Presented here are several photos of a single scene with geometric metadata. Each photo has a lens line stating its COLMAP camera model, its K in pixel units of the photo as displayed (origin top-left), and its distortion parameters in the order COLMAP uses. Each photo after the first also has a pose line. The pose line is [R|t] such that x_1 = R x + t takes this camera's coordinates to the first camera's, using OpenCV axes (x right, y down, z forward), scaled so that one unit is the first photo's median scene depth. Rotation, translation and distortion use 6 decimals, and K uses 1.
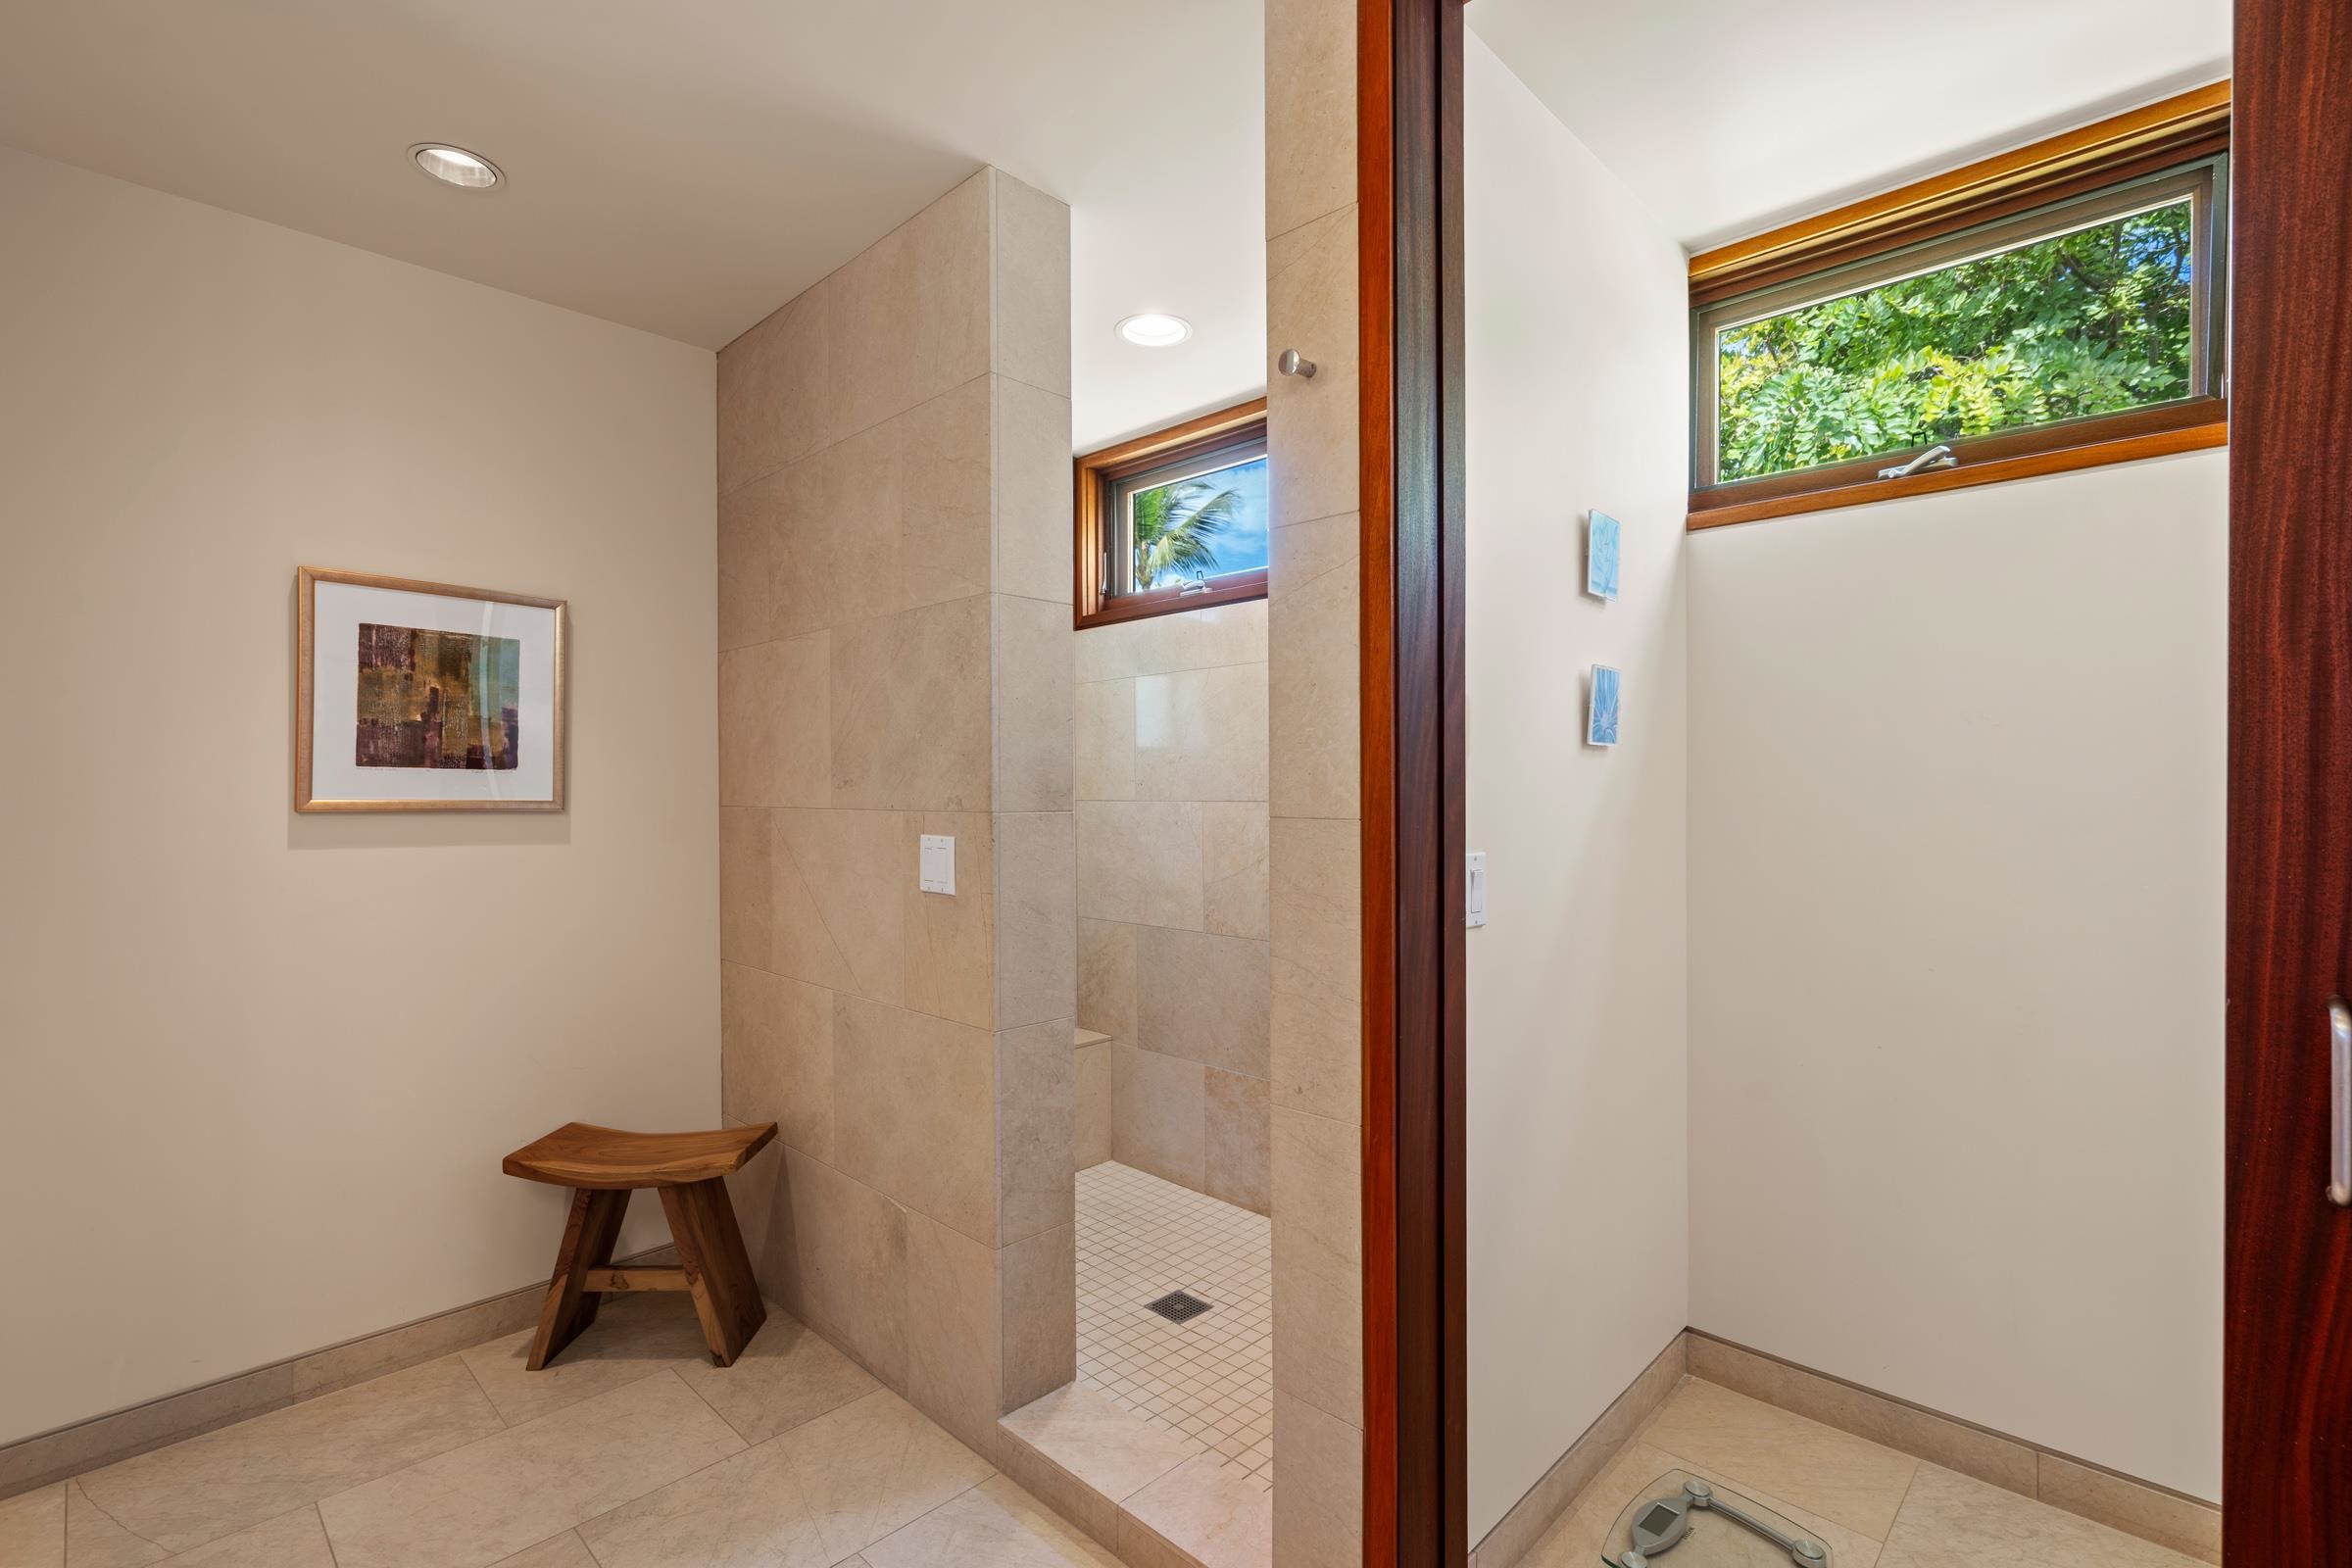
lens RADIAL K [[1075.0, 0, 1172.9], [0, 1075.0, 792.8], [0, 0, 1]] dist [-0.000357, 0.000214]
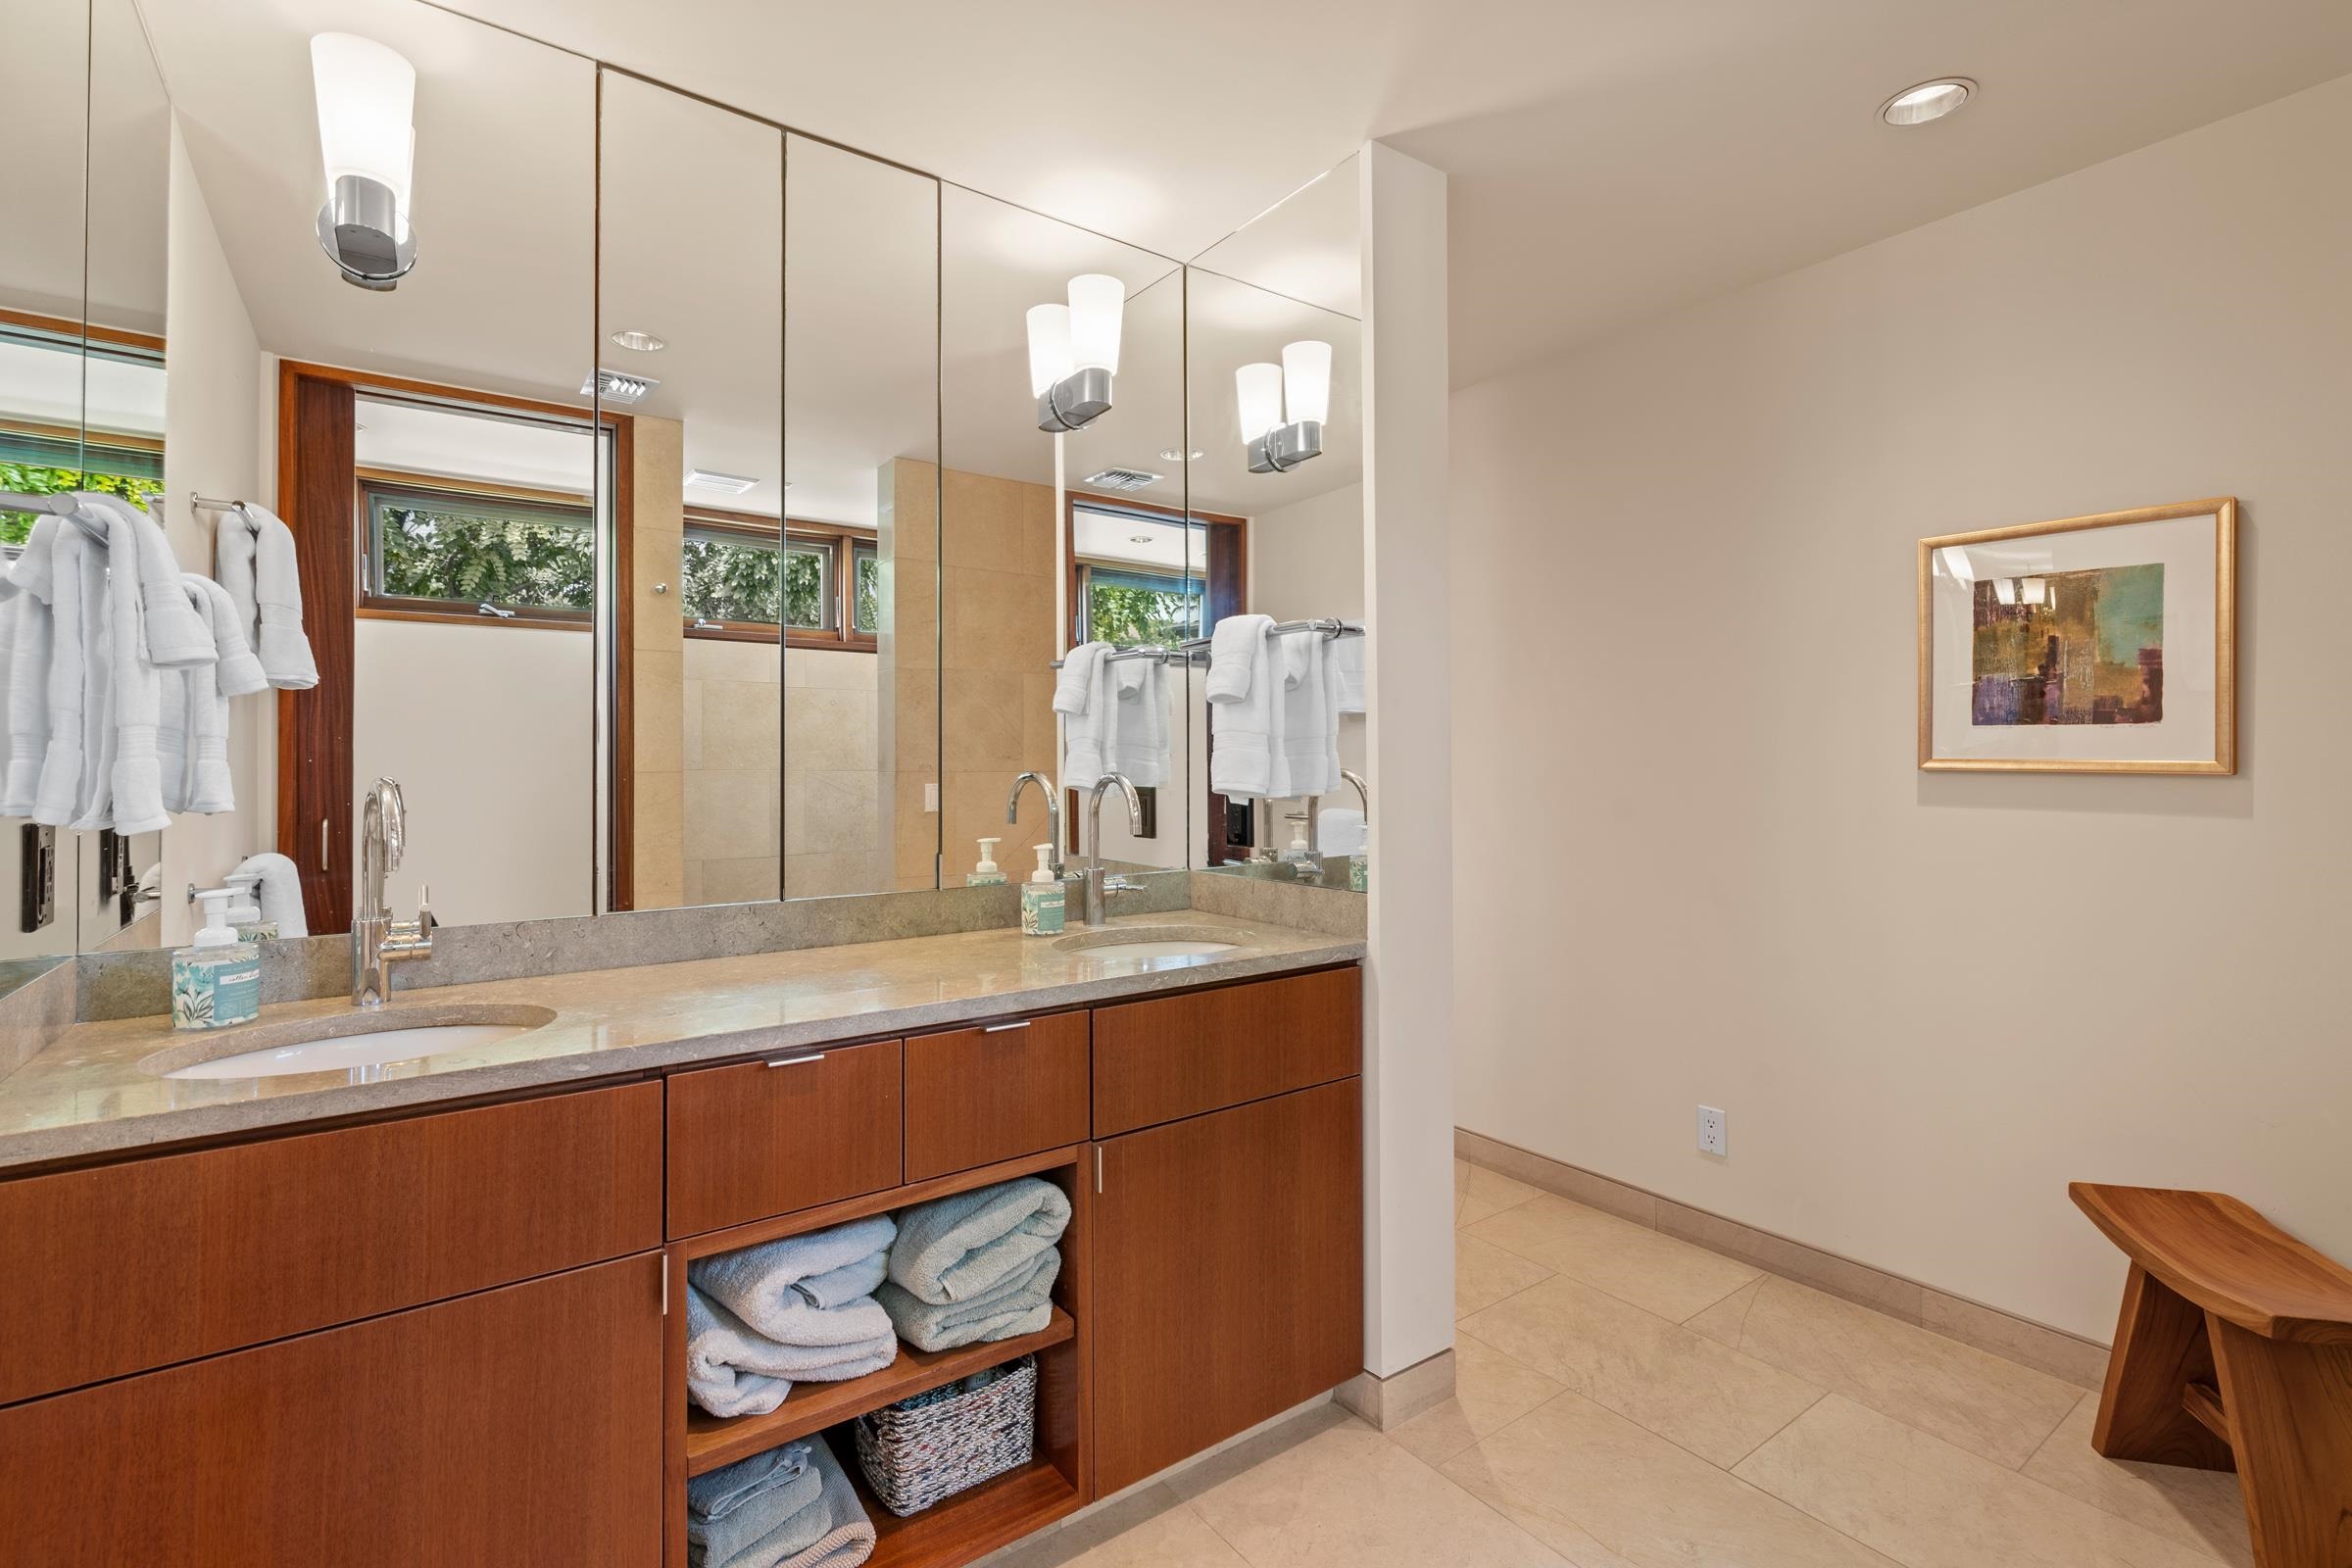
lens RADIAL K [[1075.0, 0, 1173.8], [0, 1075.0, 751.0], [0, 0, 1]] dist [-0.000357, 0.000214]
pose [[-0.186042, -0.007697, -0.982512, 0.347289], [-0.000799, 0.999970, -0.007683, 0.006943], [0.982542, -0.000644, -0.186042, 0.444462]]
